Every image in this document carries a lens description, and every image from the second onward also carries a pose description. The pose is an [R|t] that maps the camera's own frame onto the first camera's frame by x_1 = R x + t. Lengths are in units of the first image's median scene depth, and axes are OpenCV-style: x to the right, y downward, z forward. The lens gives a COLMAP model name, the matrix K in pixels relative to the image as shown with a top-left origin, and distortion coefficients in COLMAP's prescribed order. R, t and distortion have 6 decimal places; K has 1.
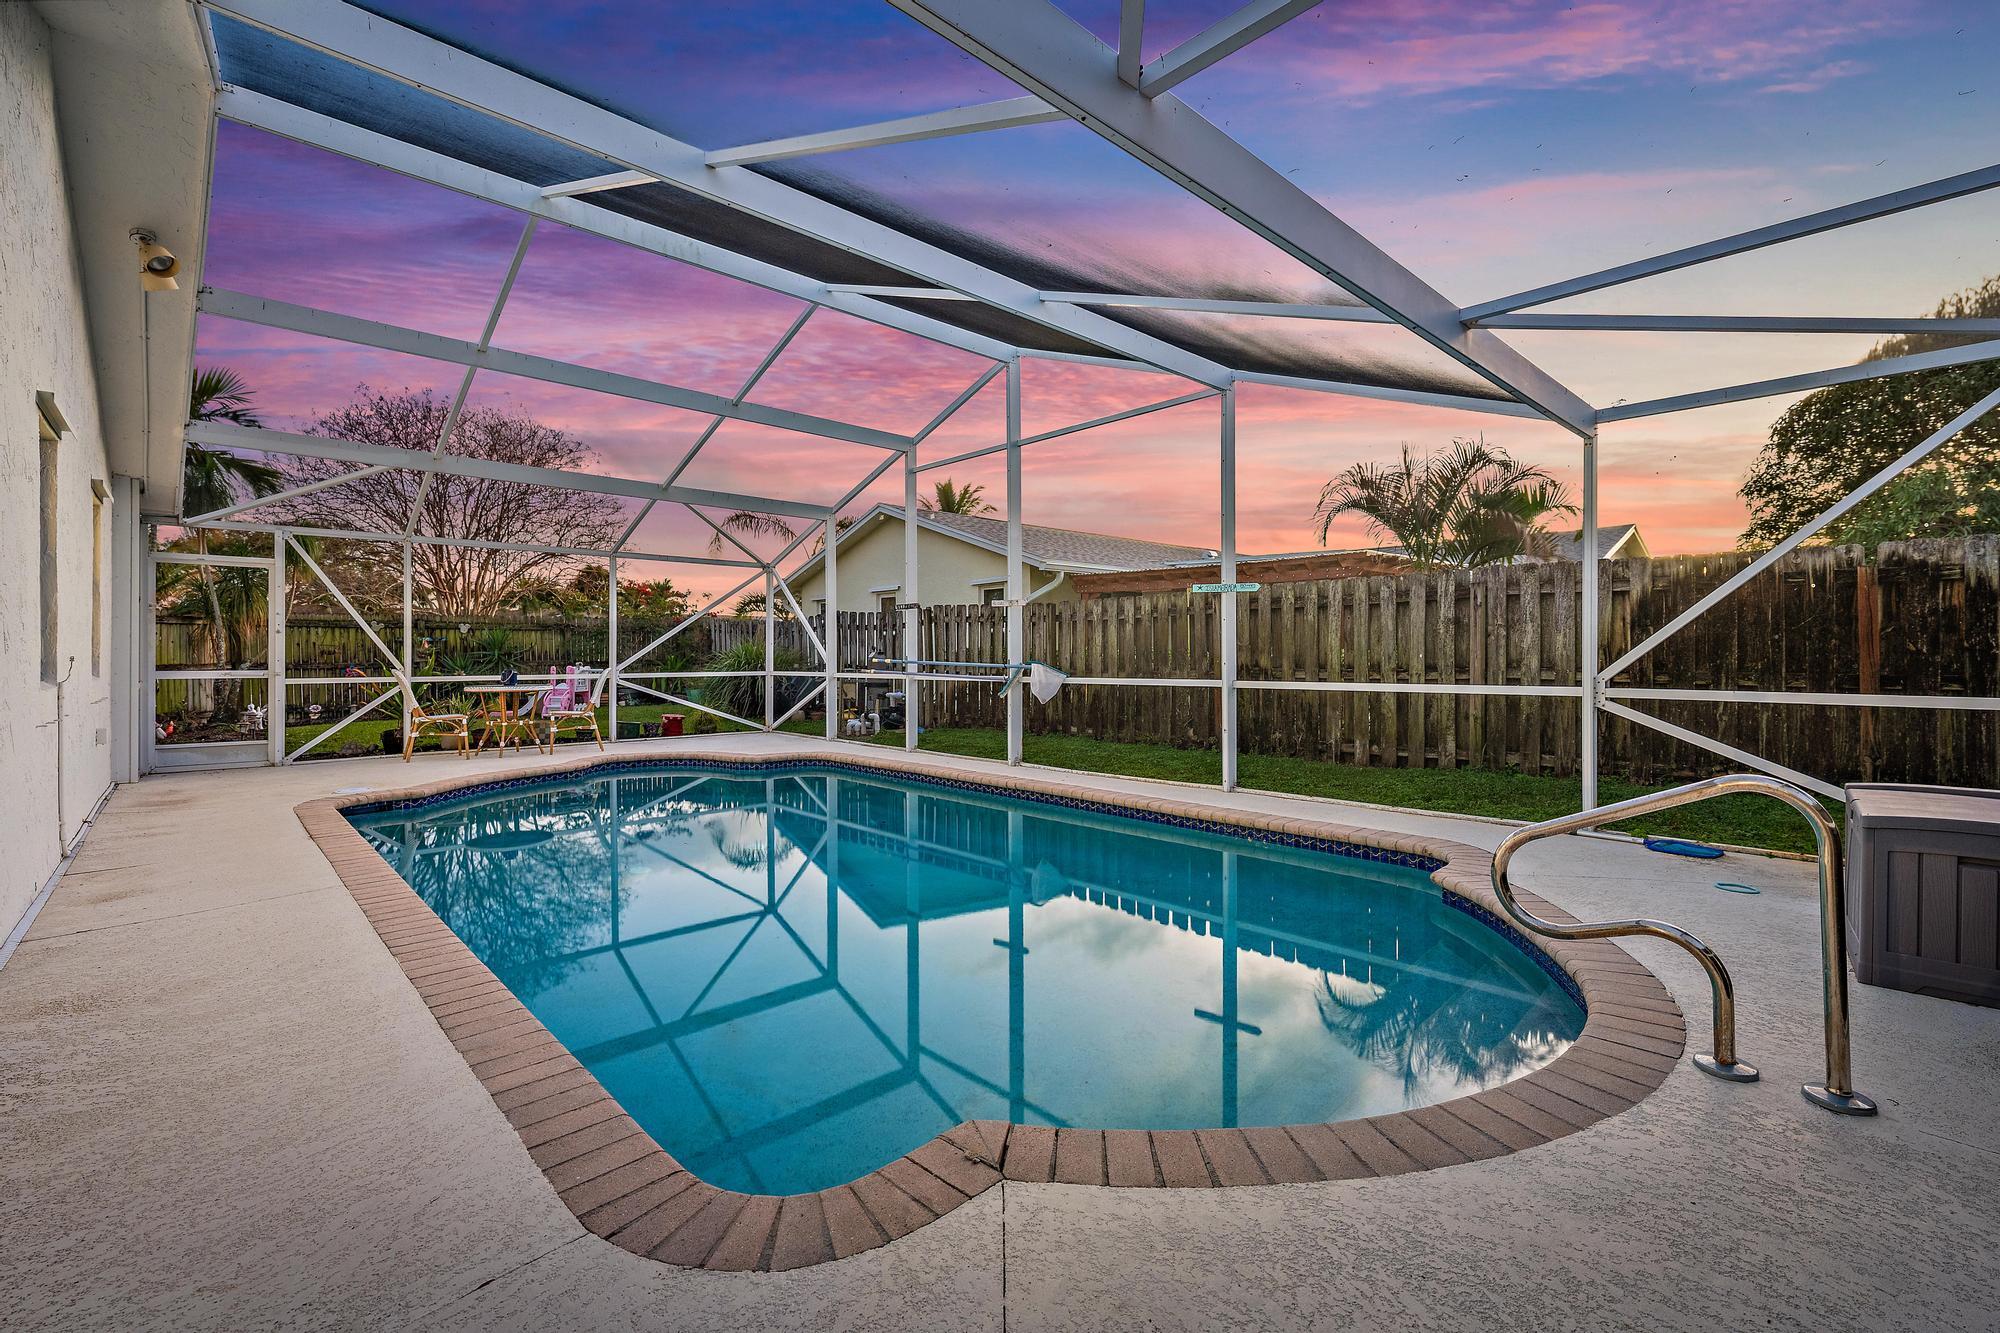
lens RADIAL K [[867.5, 0, 1000.0], [0, 867.5, 655.3], [0, 0, 1]] dist [0.000157, 0.000014]
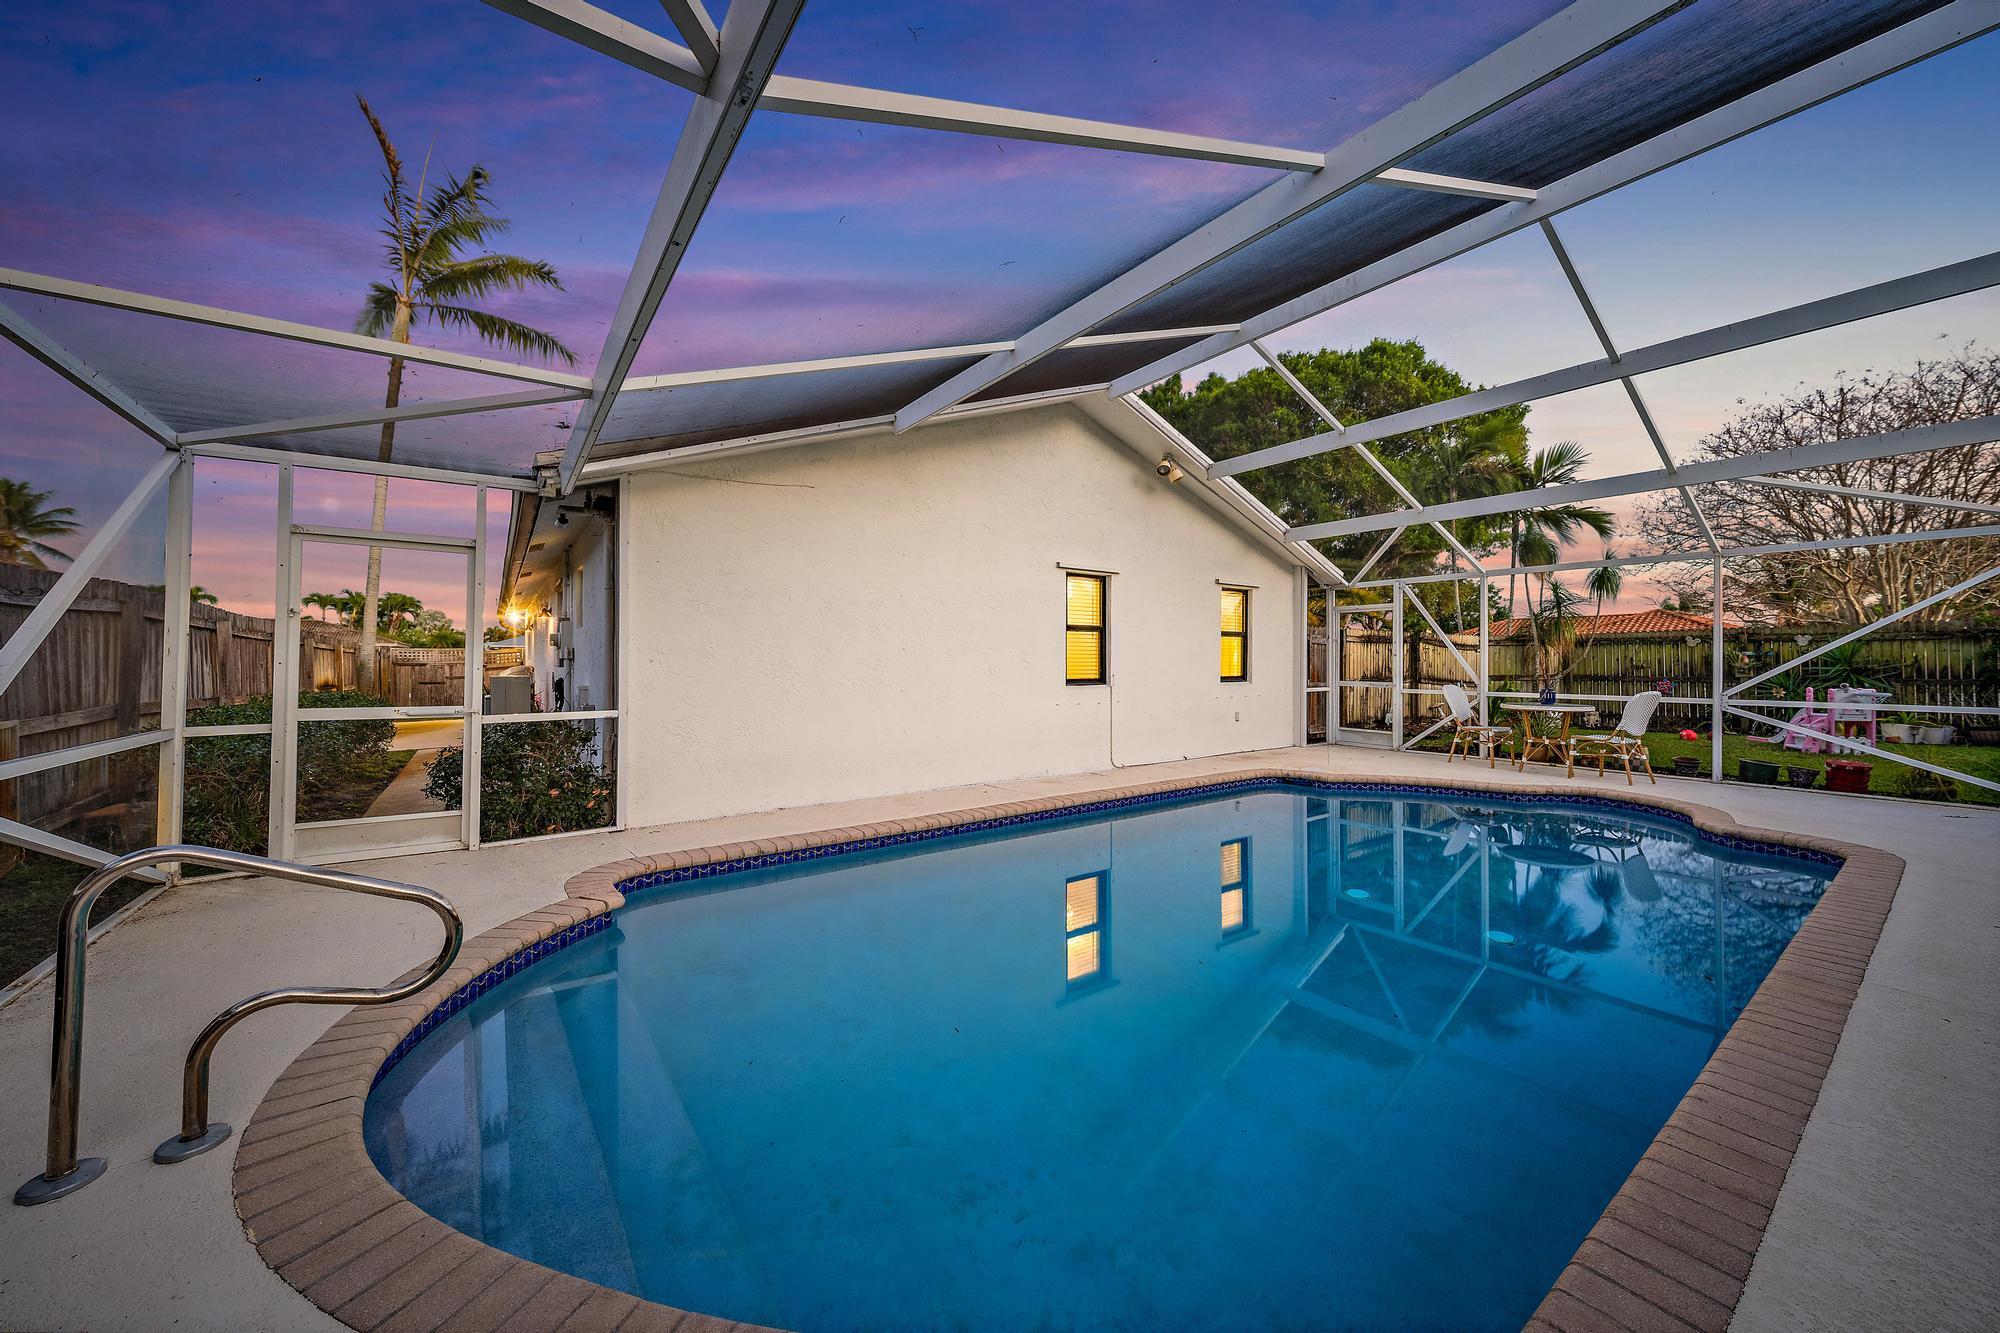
lens RADIAL K [[715.5, 0, 1001.5], [0, 715.5, 658.7], [0, 0, 1]] dist [0.000332, 0.000020]
pose [[-0.135680, -0.001218, -0.990752, 0.359392], [-0.004470, 0.999990, -0.000618, -0.014618], [0.990743, 0.004345, -0.135684, 0.470619]]
